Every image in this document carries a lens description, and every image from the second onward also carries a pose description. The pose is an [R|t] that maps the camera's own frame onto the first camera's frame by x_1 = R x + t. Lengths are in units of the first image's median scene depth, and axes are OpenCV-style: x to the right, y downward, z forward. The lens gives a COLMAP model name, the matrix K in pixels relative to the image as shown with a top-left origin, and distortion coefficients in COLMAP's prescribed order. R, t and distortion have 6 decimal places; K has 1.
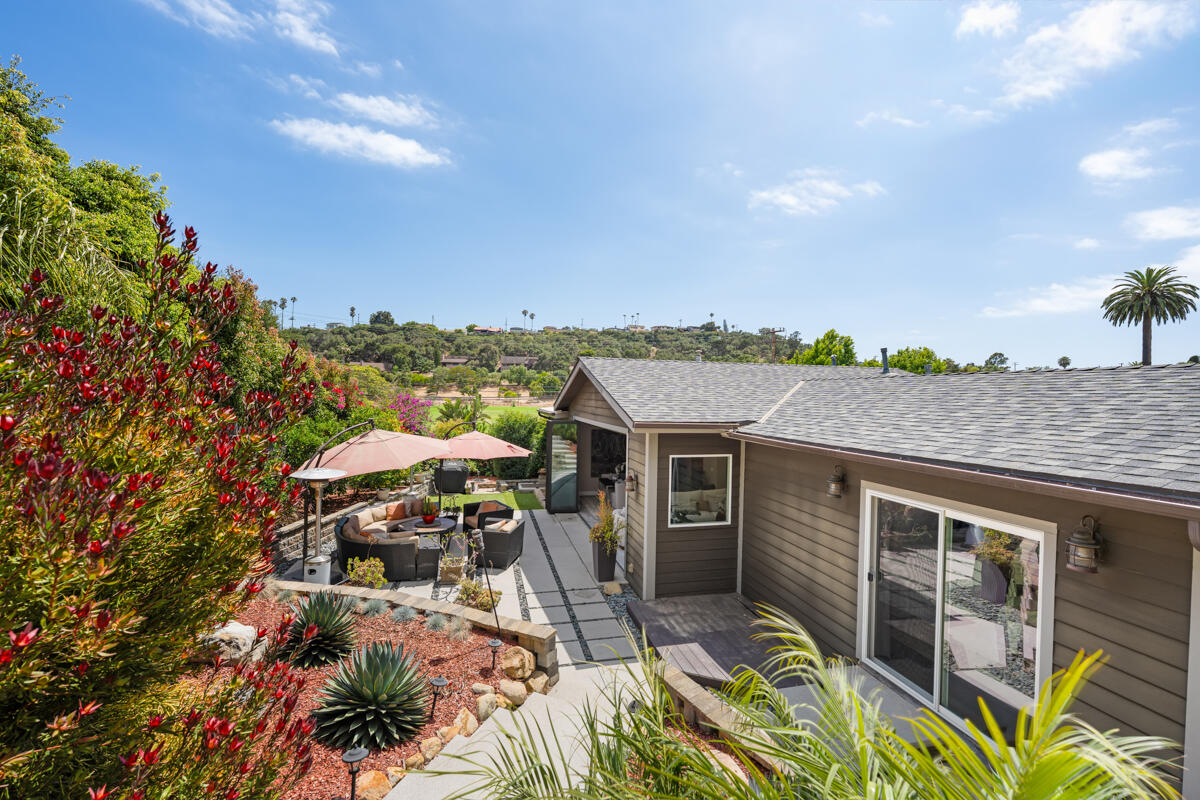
lens RADIAL K [[478.4, 0, 599.9], [0, 478.4, 404.5], [0, 0, 1]] dist [0.001479, -0.000588]
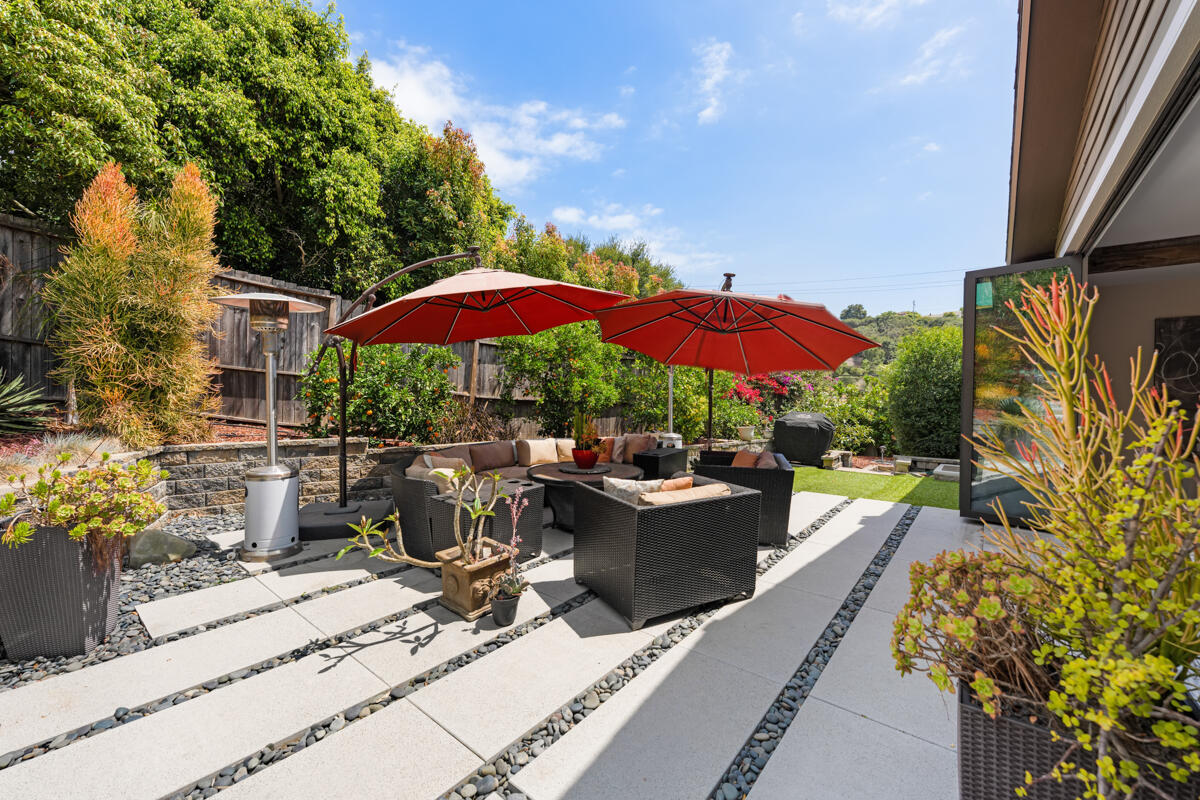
lens RADIAL K [[480.5, 0, 599.5], [0, 480.5, 402.0], [0, 0, 1]] dist [0.000793, -0.000008]
pose [[0.604527, 0.000430, -0.796585, 0.022873], [-0.006446, 0.999970, -0.004352, 0.157127], [0.796559, 0.007766, 0.604511, 0.615350]]
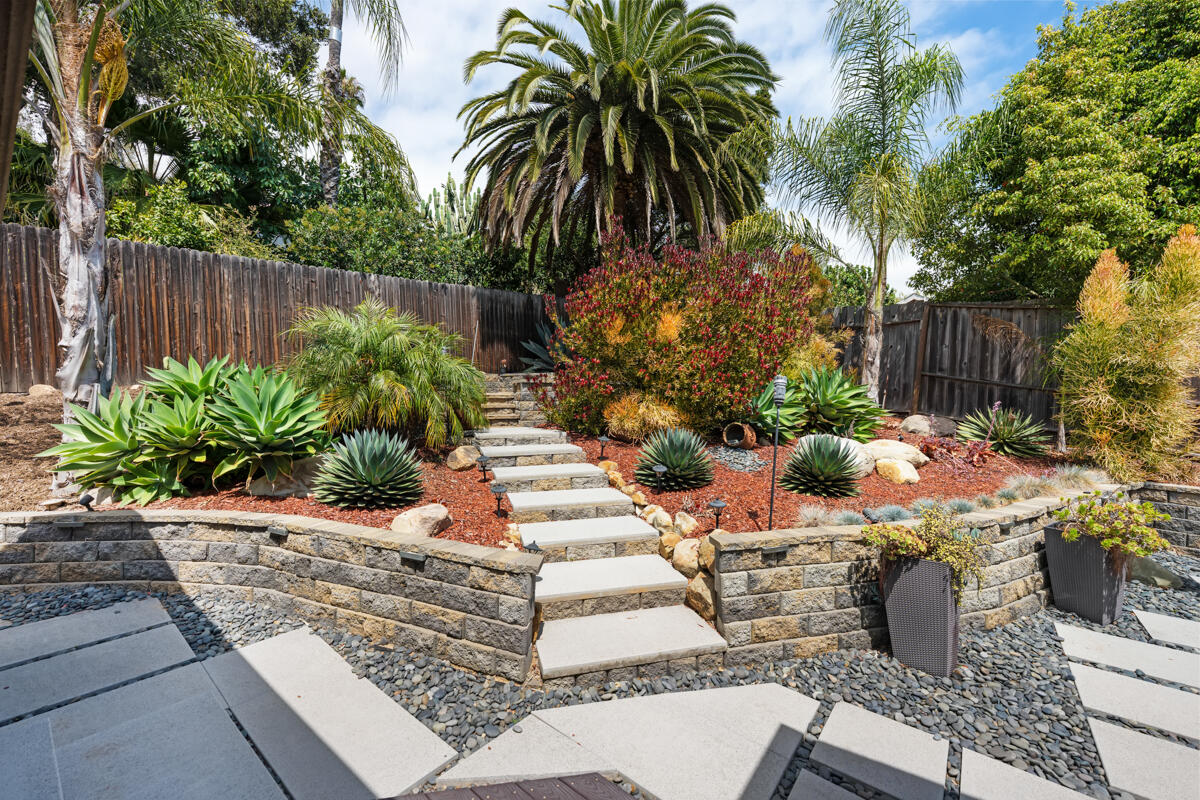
lens RADIAL K [[480.5, 0, 599.5], [0, 480.5, 402.0], [0, 0, 1]] dist [0.000793, -0.000008]
pose [[-0.781435, -0.016675, -0.623764, 0.199993], [-0.035781, 0.999196, 0.018113, 0.123223], [0.622960, 0.036473, -0.781403, 0.597533]]
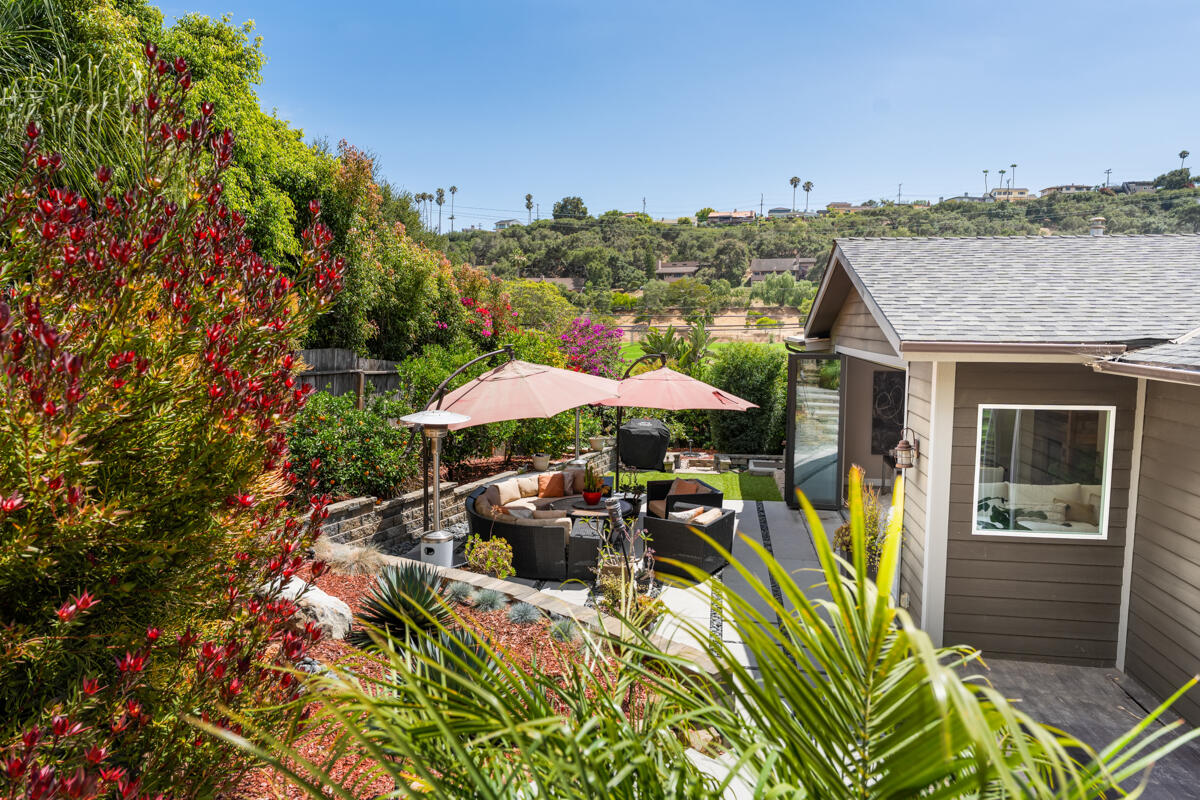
lens RADIAL K [[796.5, 0, 602.7], [0, 796.5, 408.0], [0, 0, 1]] dist [0.002396, 0.001103]
pose [[0.924937, 0.024767, -0.379313, 0.060352], [0.007108, 0.996574, 0.082402, 0.020659], [0.380054, -0.078913, 0.921592, -0.001364]]
